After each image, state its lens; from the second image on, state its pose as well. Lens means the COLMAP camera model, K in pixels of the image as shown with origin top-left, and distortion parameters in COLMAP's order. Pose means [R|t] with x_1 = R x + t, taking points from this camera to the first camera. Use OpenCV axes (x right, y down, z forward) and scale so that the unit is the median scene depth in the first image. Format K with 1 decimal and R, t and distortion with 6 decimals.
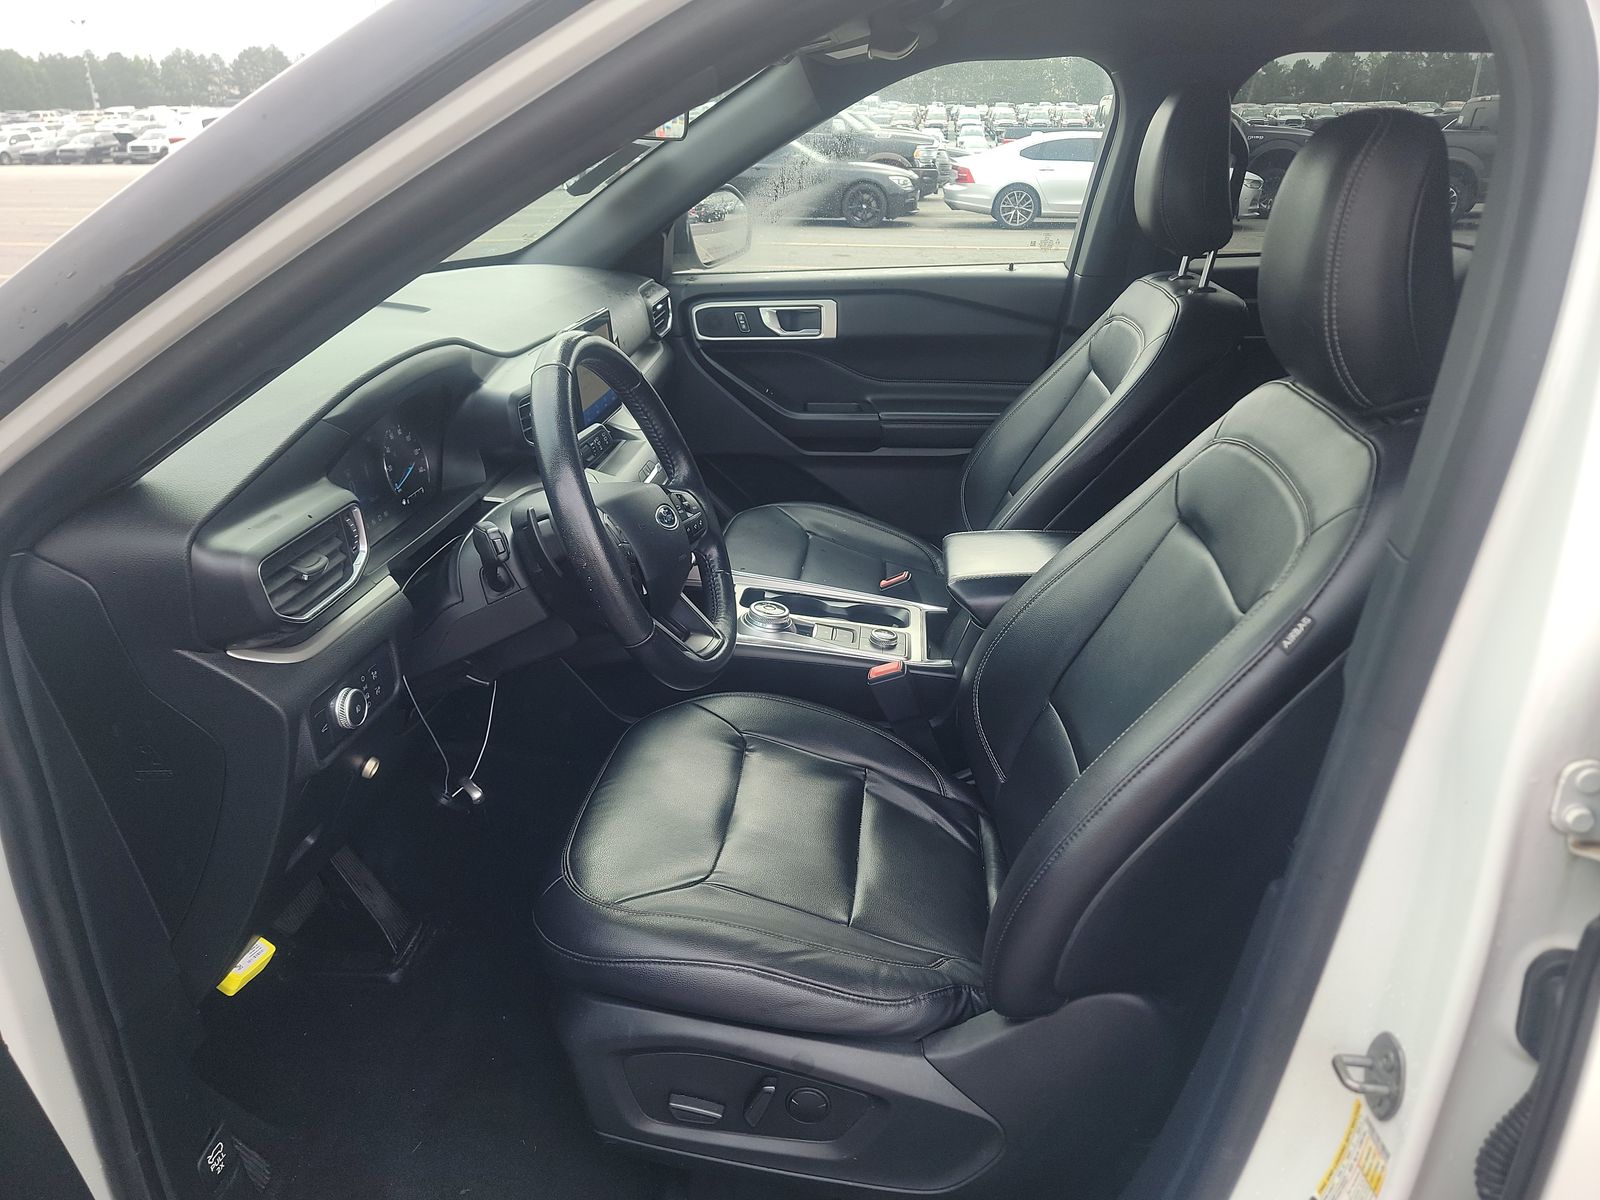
lens RADIAL K [[1141.5, 0, 800.0], [0, 1141.5, 600.0], [0, 0, 1]] dist [0.061890, -0.057352]
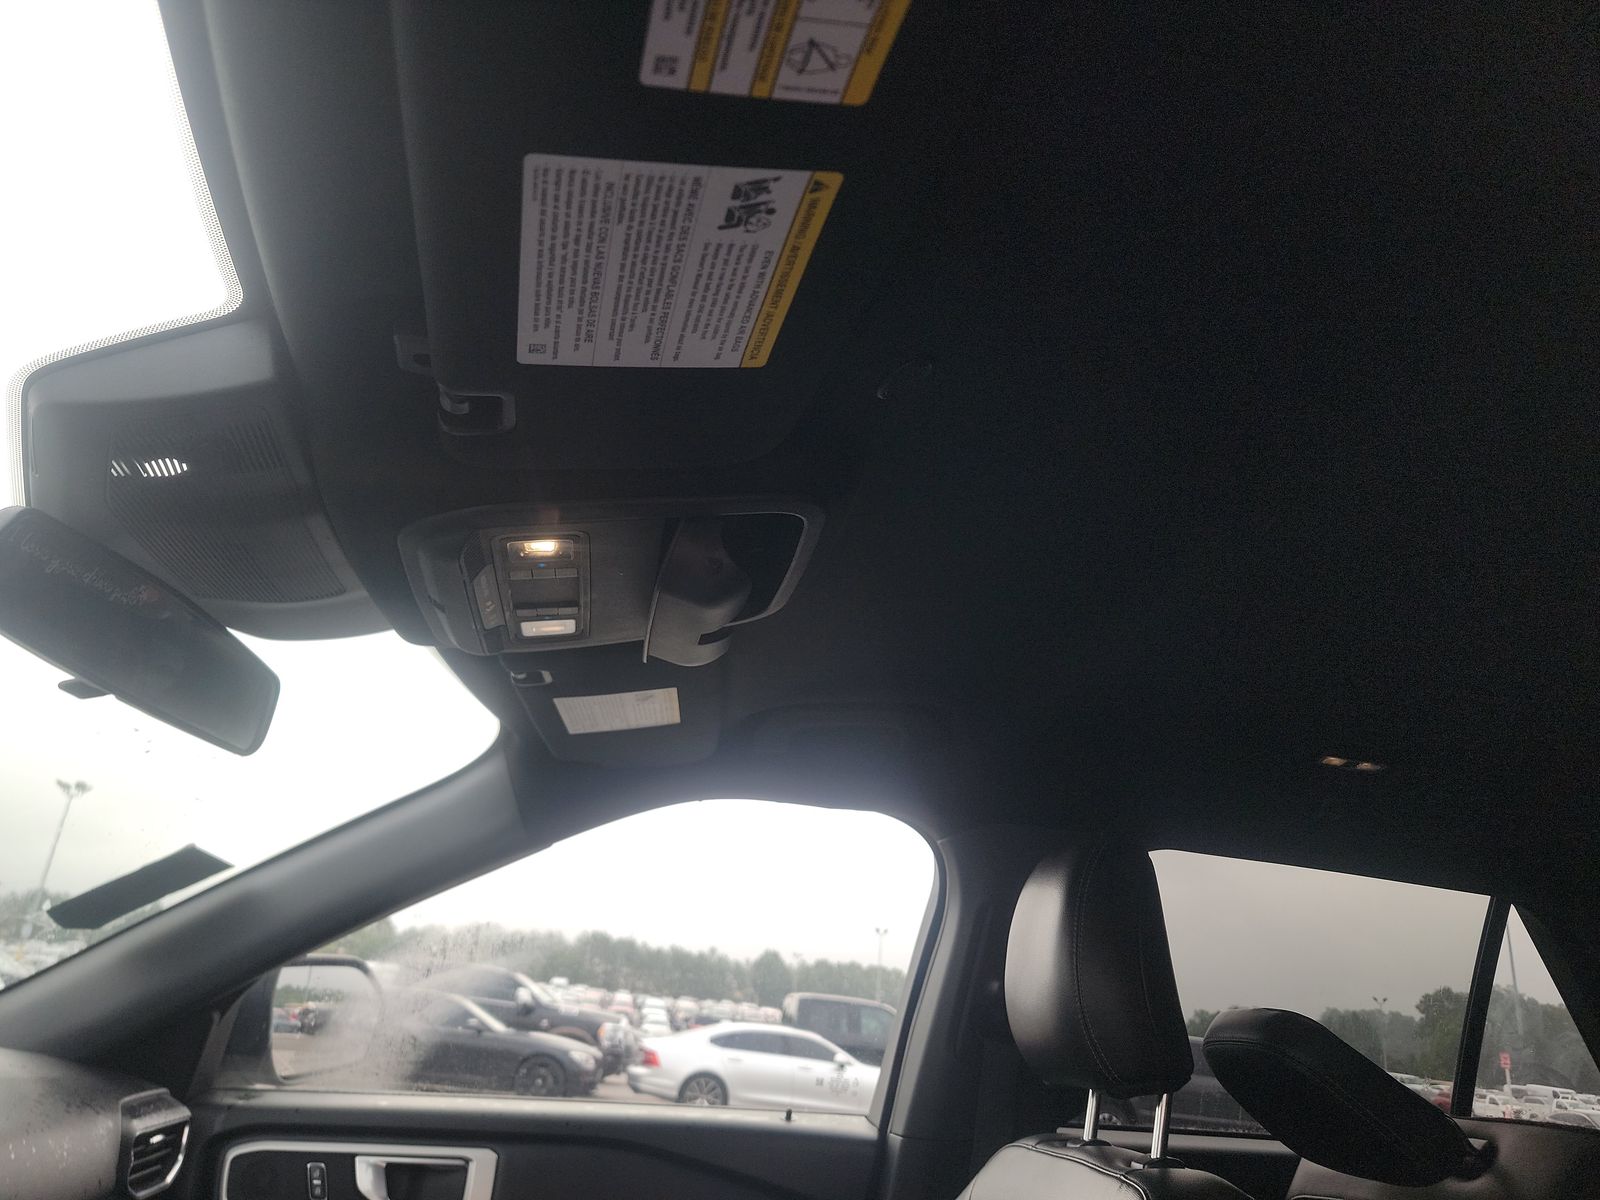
lens RADIAL K [[1141.5, 0, 800.0], [0, 1141.5, 600.0], [0, 0, 1]] dist [0.061890, -0.057352]
pose [[0.963552, 0.171249, 0.205529, 0.010909], [0.011432, 0.741206, -0.671180, -0.073945], [-0.267278, 0.649066, 0.712233, 0.362218]]
